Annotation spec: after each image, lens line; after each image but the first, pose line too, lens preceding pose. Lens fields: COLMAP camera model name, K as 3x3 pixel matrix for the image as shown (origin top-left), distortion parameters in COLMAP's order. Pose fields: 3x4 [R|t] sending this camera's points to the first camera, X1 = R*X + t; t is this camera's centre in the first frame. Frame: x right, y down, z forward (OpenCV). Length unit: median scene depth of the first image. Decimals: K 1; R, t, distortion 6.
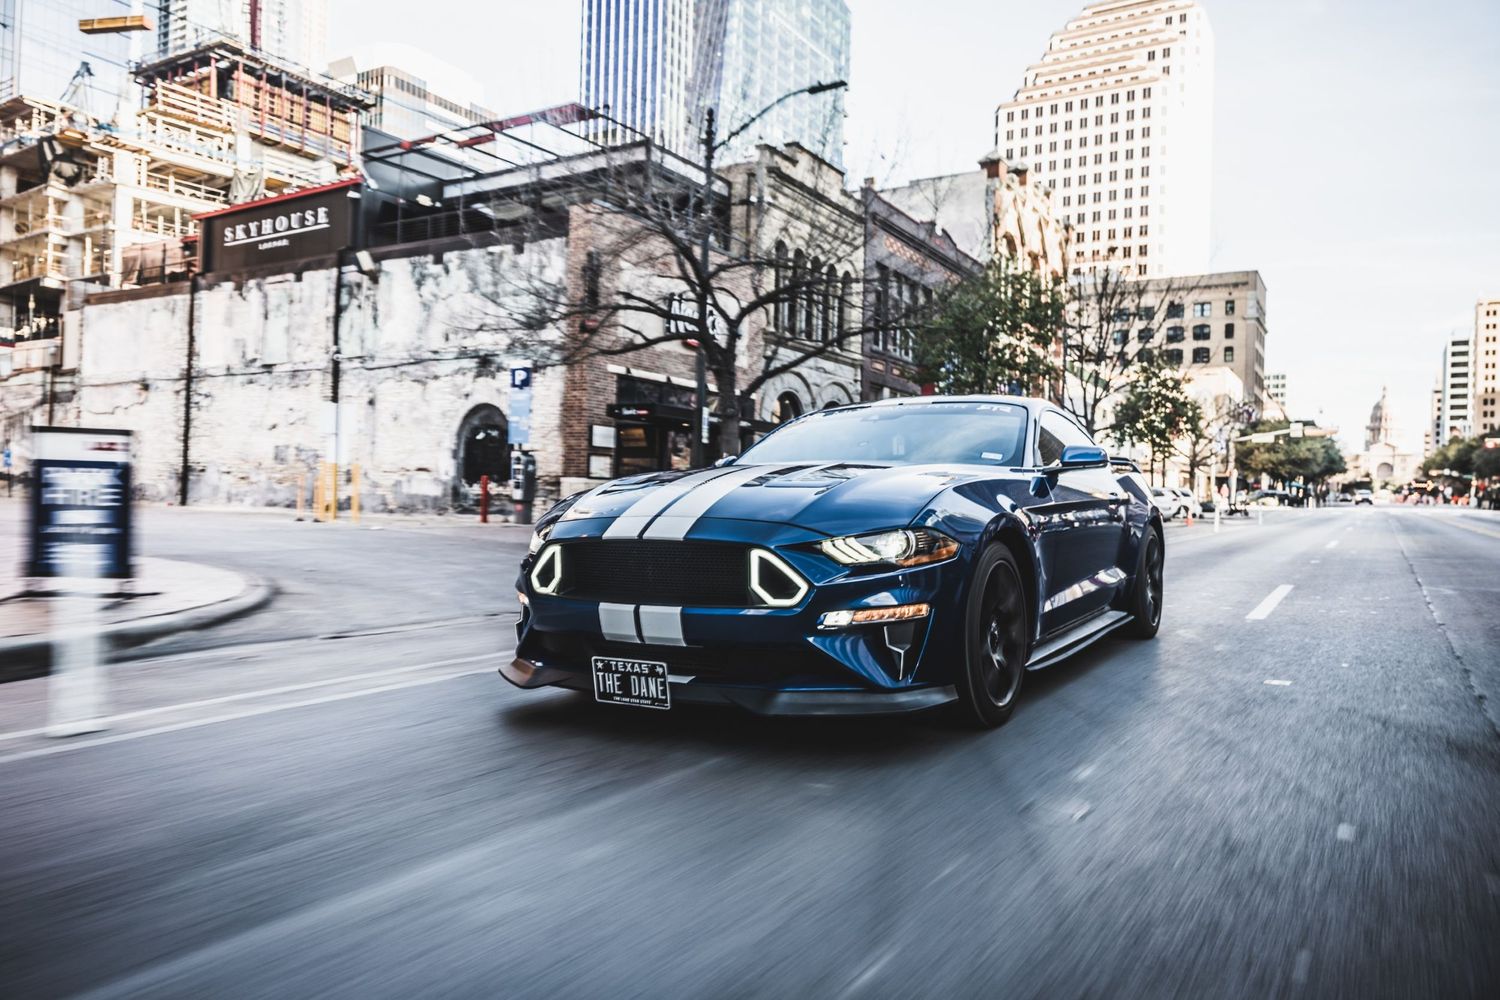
lens RADIAL K [[1071.2, 0, 750.0], [0, 1071.2, 500.0], [0, 0, 1]] dist [-0.003426, -0.000153]
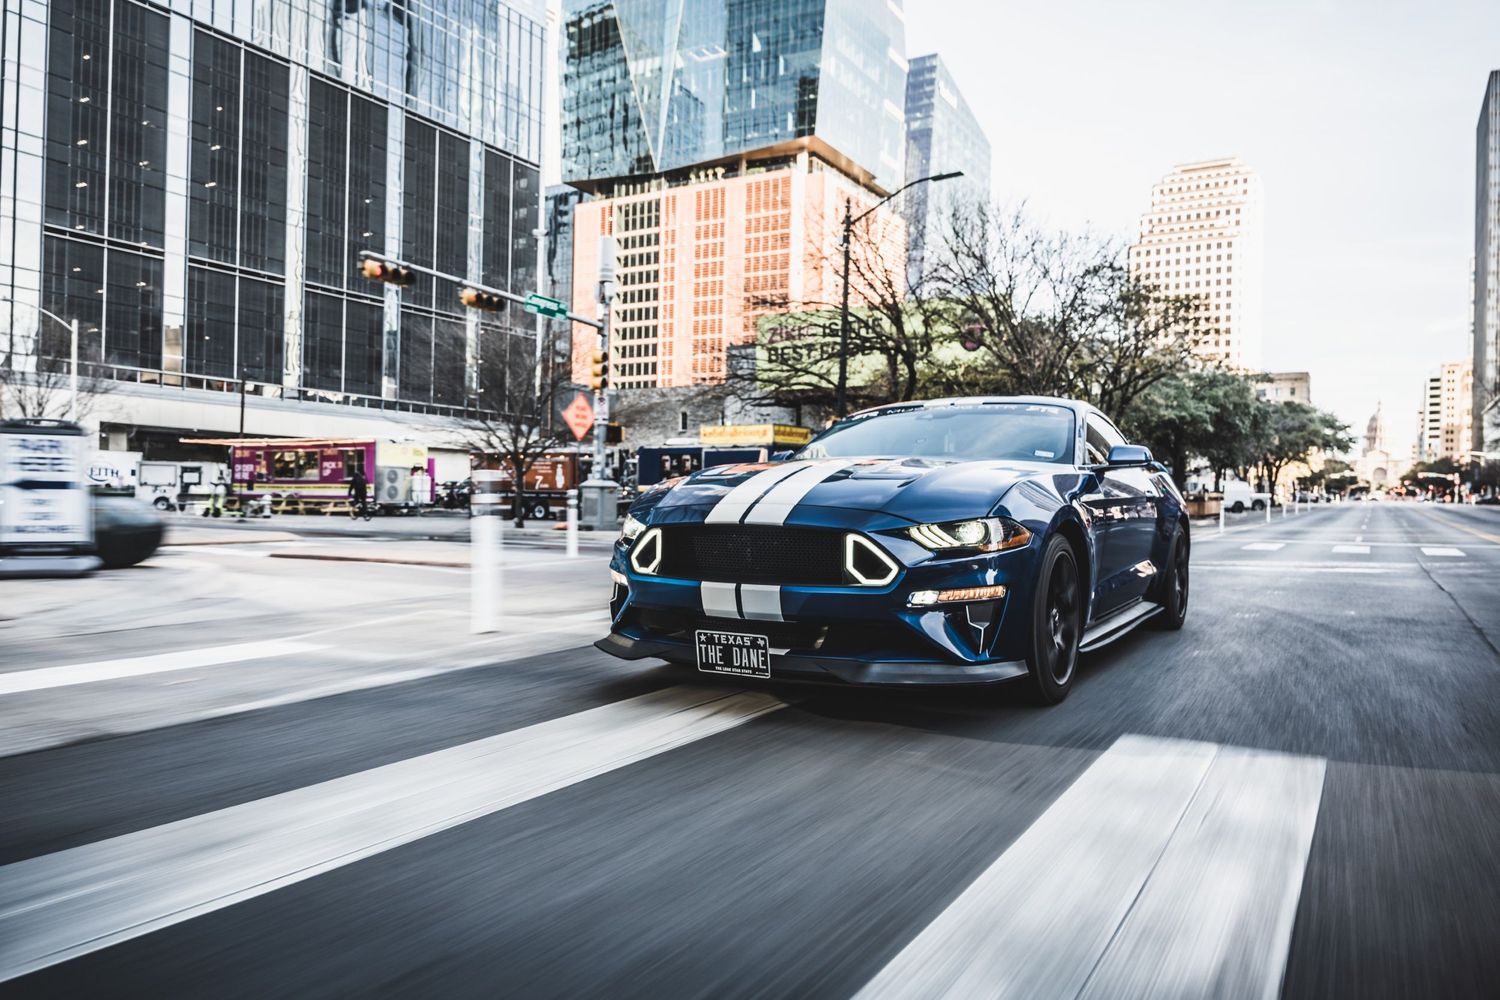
lens RADIAL K [[1084.5, 0, 750.0], [0, 1084.5, 500.0], [0, 0, 1]] dist [-0.000884, -0.001822]
pose [[0.999764, 0.015244, 0.015462, -0.112149], [-0.015276, 0.999881, 0.001976, 0.009879], [-0.015430, -0.002211, 0.999879, -0.112556]]
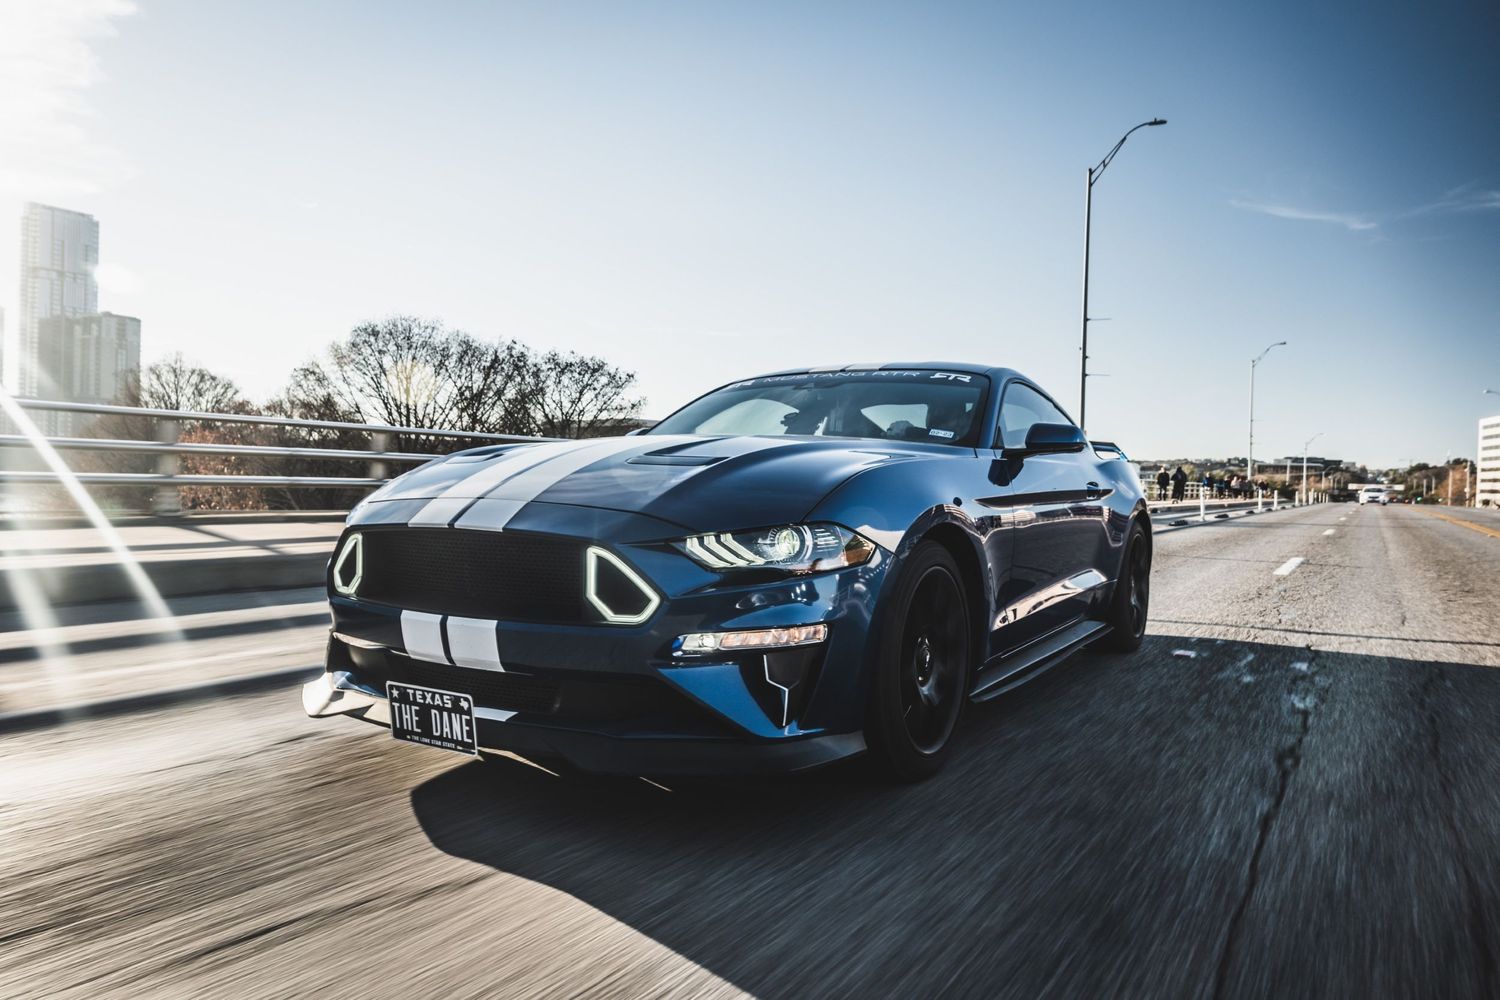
lens RADIAL K [[1051.1, 0, 769.1], [0, 1051.1, 516.2], [0, 0, 1]] dist [-0.002240, 0.002135]
pose [[0.999598, 0.025504, 0.012380, 0.112125], [-0.025907, 0.999102, 0.033536, -0.002288], [-0.011514, -0.033843, 0.999361, 0.262575]]
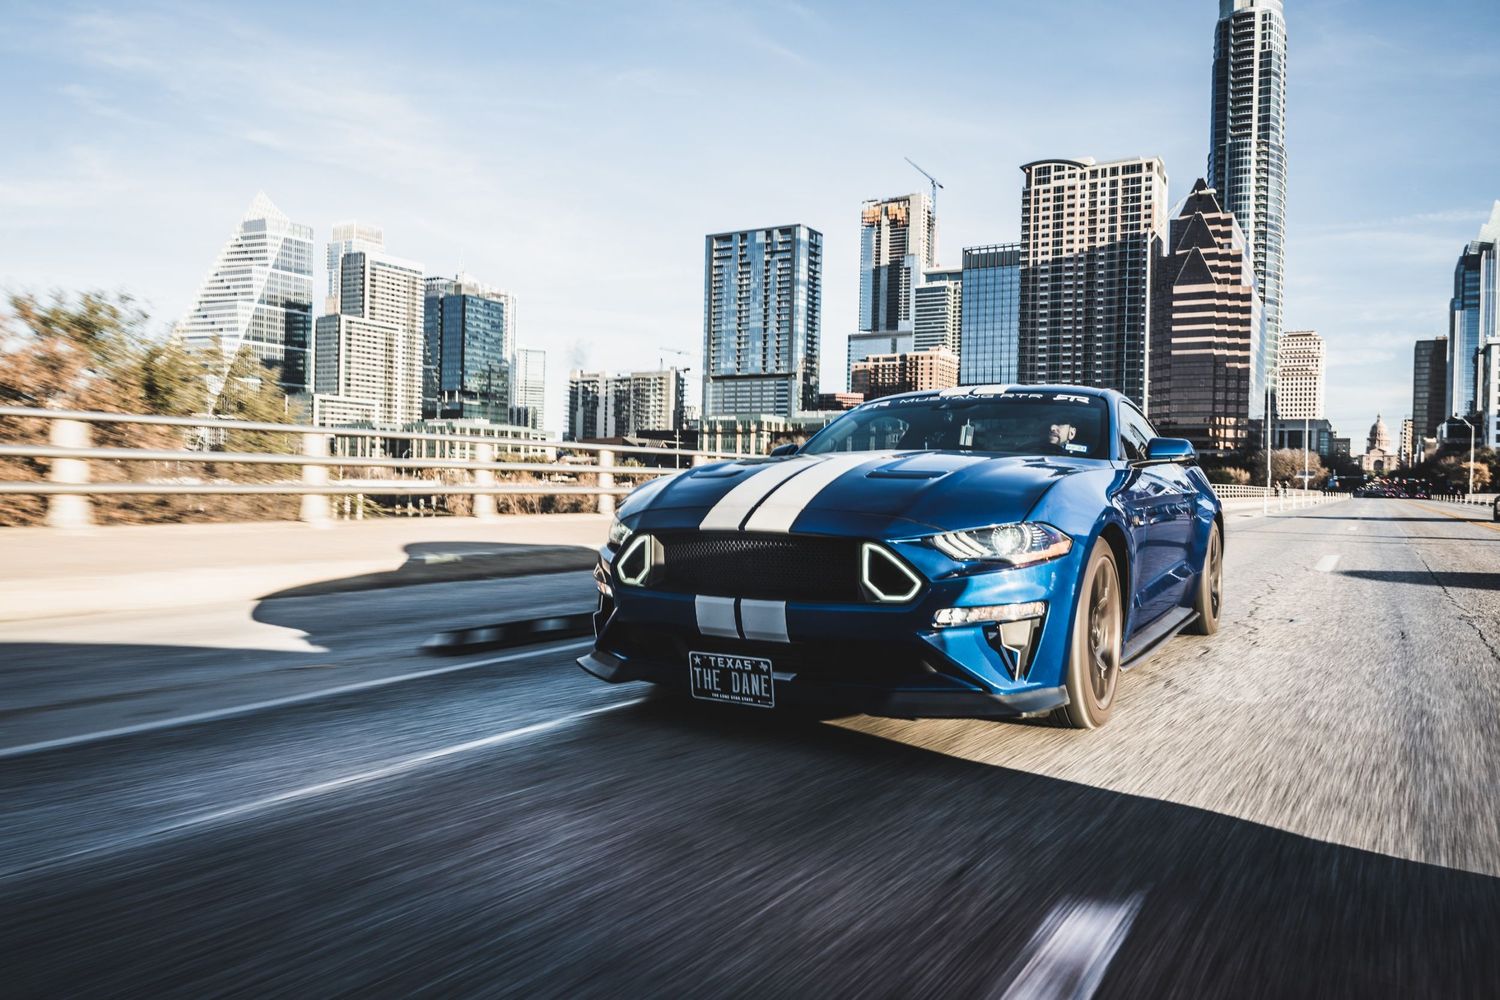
lens RADIAL K [[1071.2, 0, 750.0], [0, 1071.2, 500.0], [0, 0, 1]] dist [-0.003426, -0.000153]
pose [[0.999757, 0.014685, 0.016444, -0.111717], [-0.014949, 0.999759, 0.016065, -0.006119], [-0.016205, -0.016307, 0.999736, 0.039978]]
